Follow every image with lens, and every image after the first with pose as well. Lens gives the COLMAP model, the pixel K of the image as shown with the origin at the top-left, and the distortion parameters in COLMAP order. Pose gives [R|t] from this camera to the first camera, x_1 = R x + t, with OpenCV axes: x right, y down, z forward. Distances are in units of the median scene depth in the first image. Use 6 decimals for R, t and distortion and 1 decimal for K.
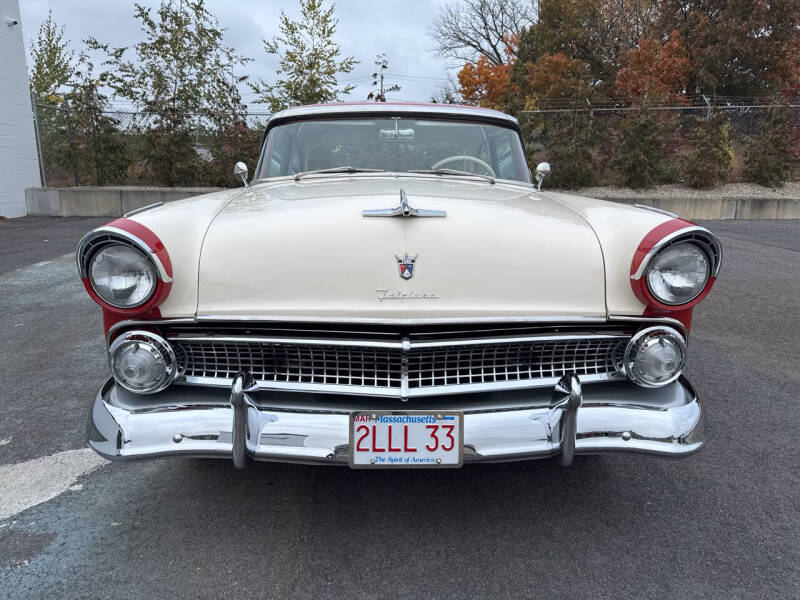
lens RADIAL K [[548.8, 0, 400.0], [0, 548.8, 300.0], [0, 0, 1]] dist [0.047824, -0.051082]
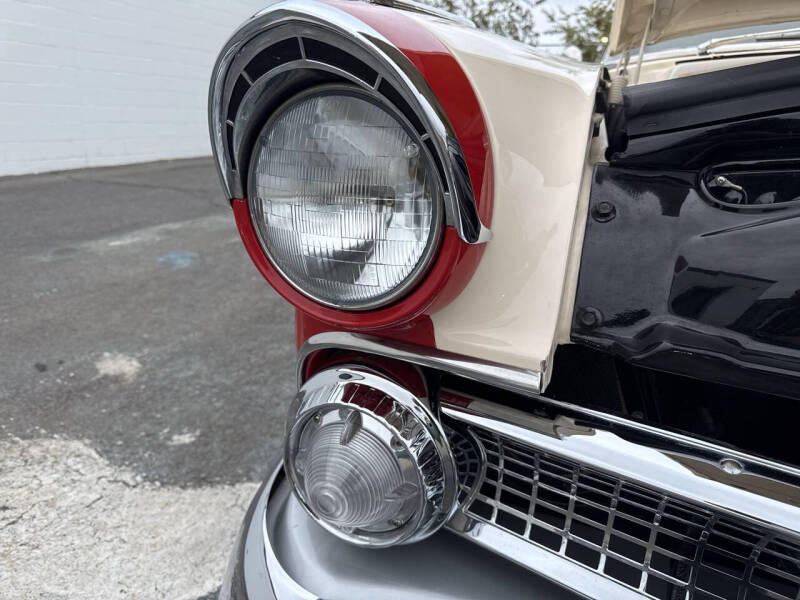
lens RADIAL K [[548.8, 0, 400.0], [0, 548.8, 300.0], [0, 0, 1]] dist [0.047824, -0.051082]
pose [[0.897145, 0.169014, -0.408123, -0.290174], [-0.136724, 0.984784, 0.107275, -0.024844], [0.420044, -0.040442, 0.906602, 0.627962]]
